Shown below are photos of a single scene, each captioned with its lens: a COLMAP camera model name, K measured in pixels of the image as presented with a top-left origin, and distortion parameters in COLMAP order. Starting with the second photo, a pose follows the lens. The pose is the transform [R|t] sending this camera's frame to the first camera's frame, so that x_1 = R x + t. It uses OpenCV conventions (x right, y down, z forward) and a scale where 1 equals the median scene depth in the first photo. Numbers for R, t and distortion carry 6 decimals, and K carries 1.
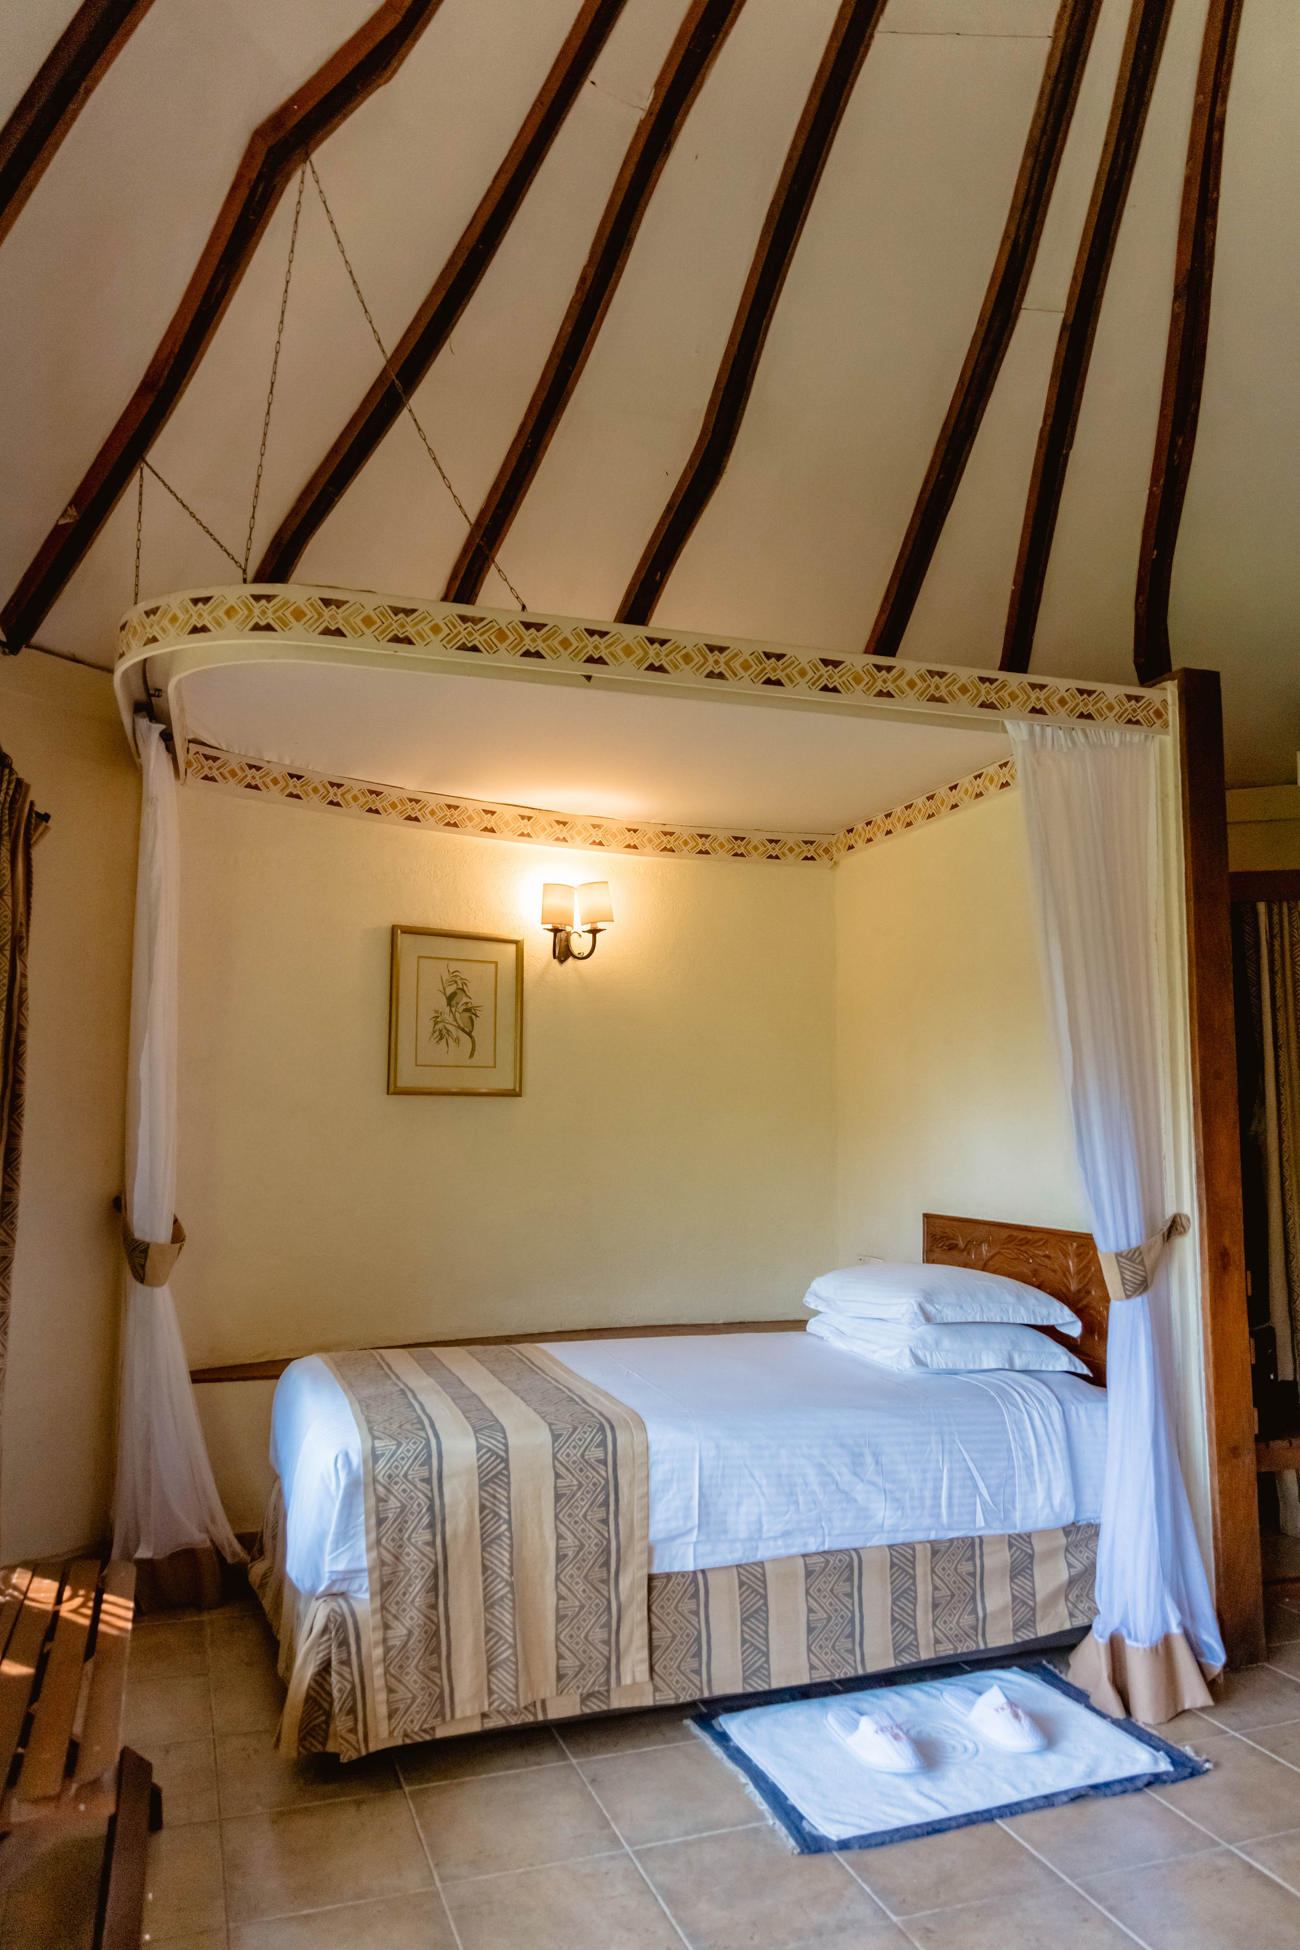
lens RADIAL K [[1316.0, 0, 650.0], [0, 1316.0, 975.0], [0, 0, 1]] dist [0.002837, -0.003322]
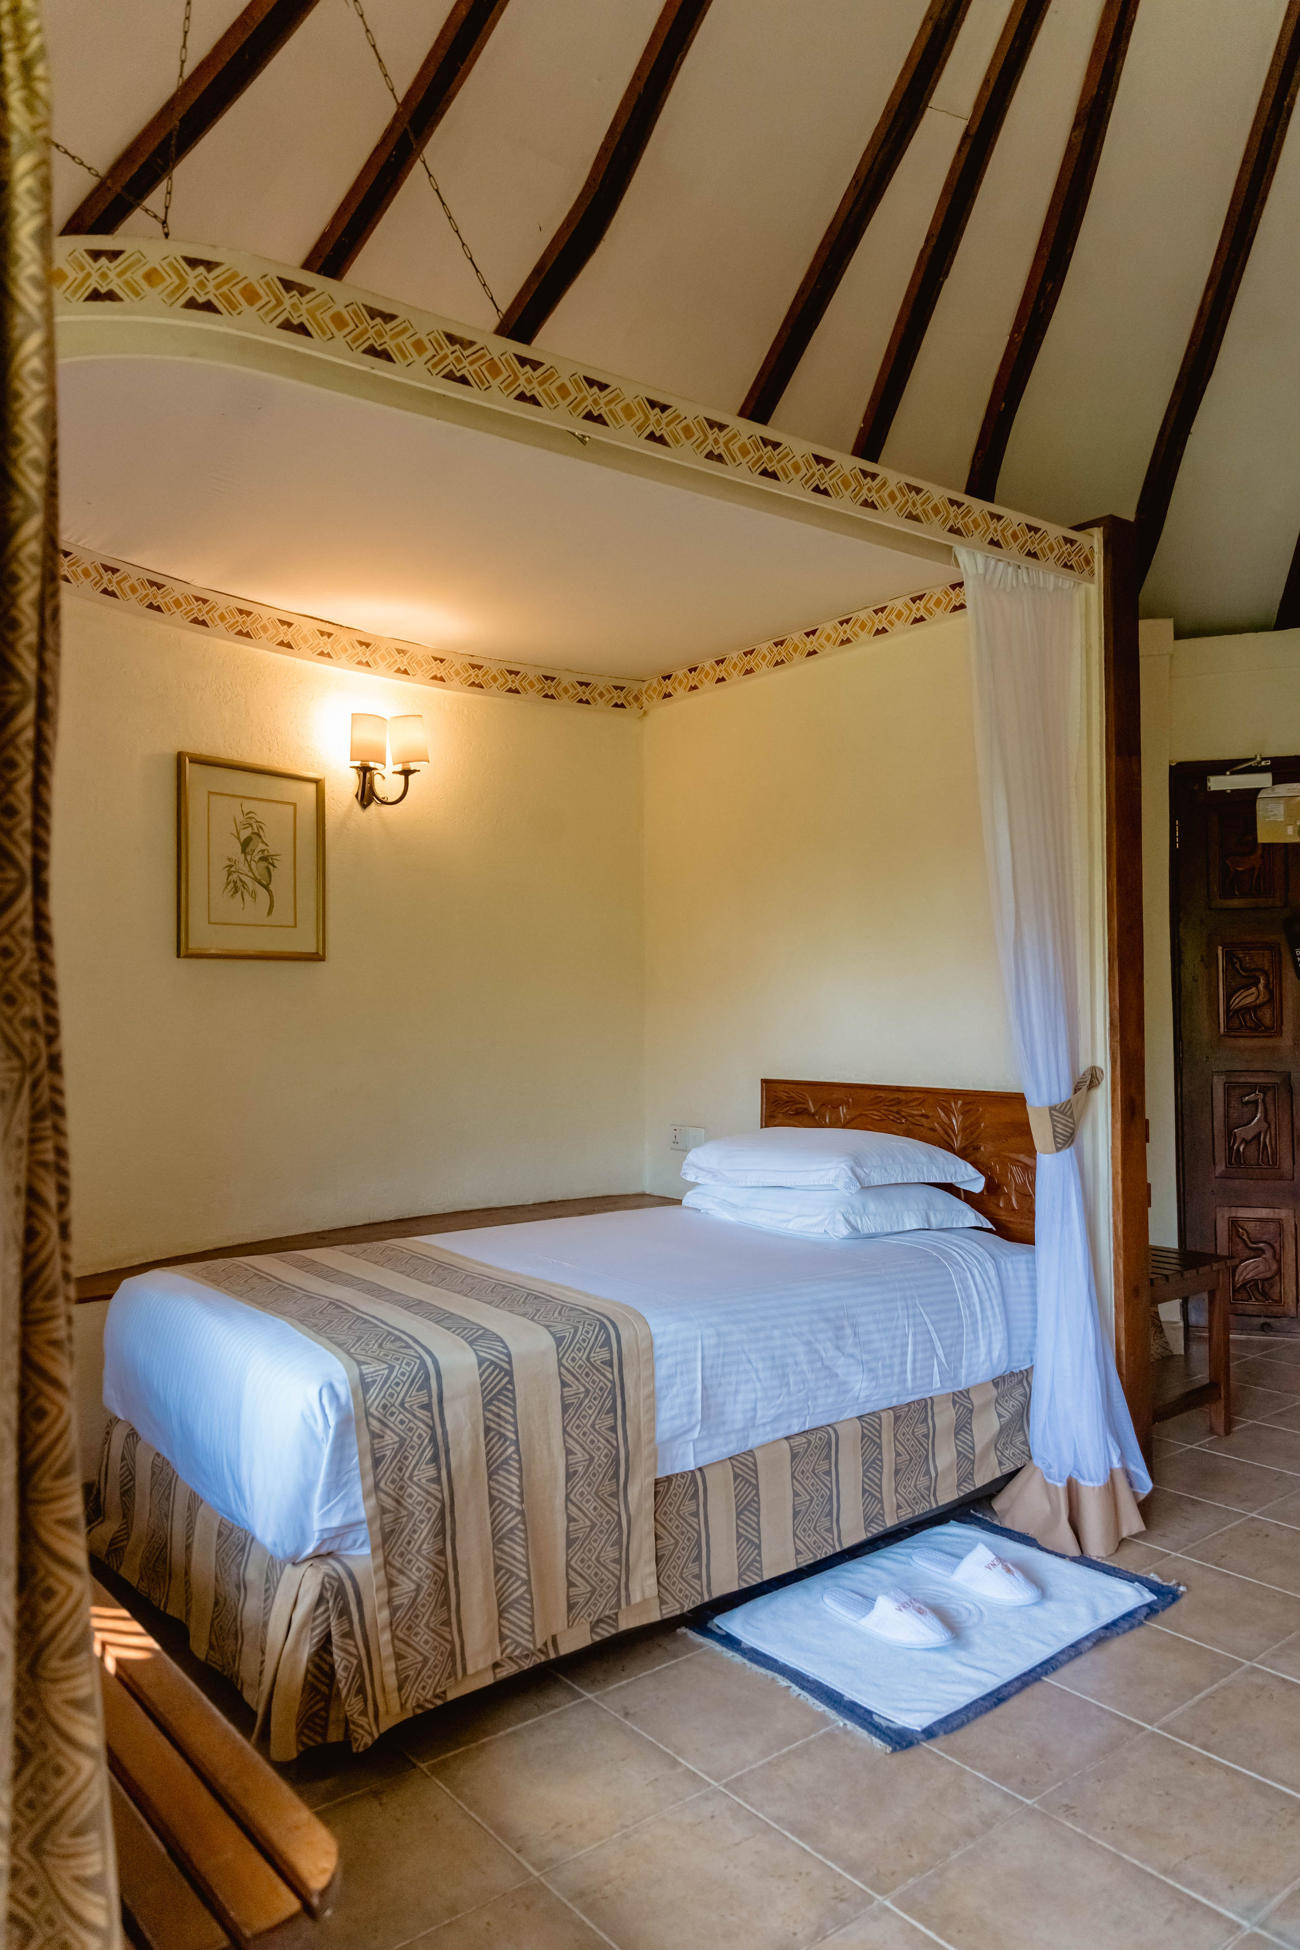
lens RADIAL K [[1316.0, 0, 650.0], [0, 1316.0, 975.0], [0, 0, 1]] dist [0.002837, -0.003322]
pose [[0.946914, -0.006613, 0.321420, -0.271529], [-0.021807, 0.996164, 0.084740, 0.036764], [-0.320748, -0.087250, 0.943137, 0.179361]]
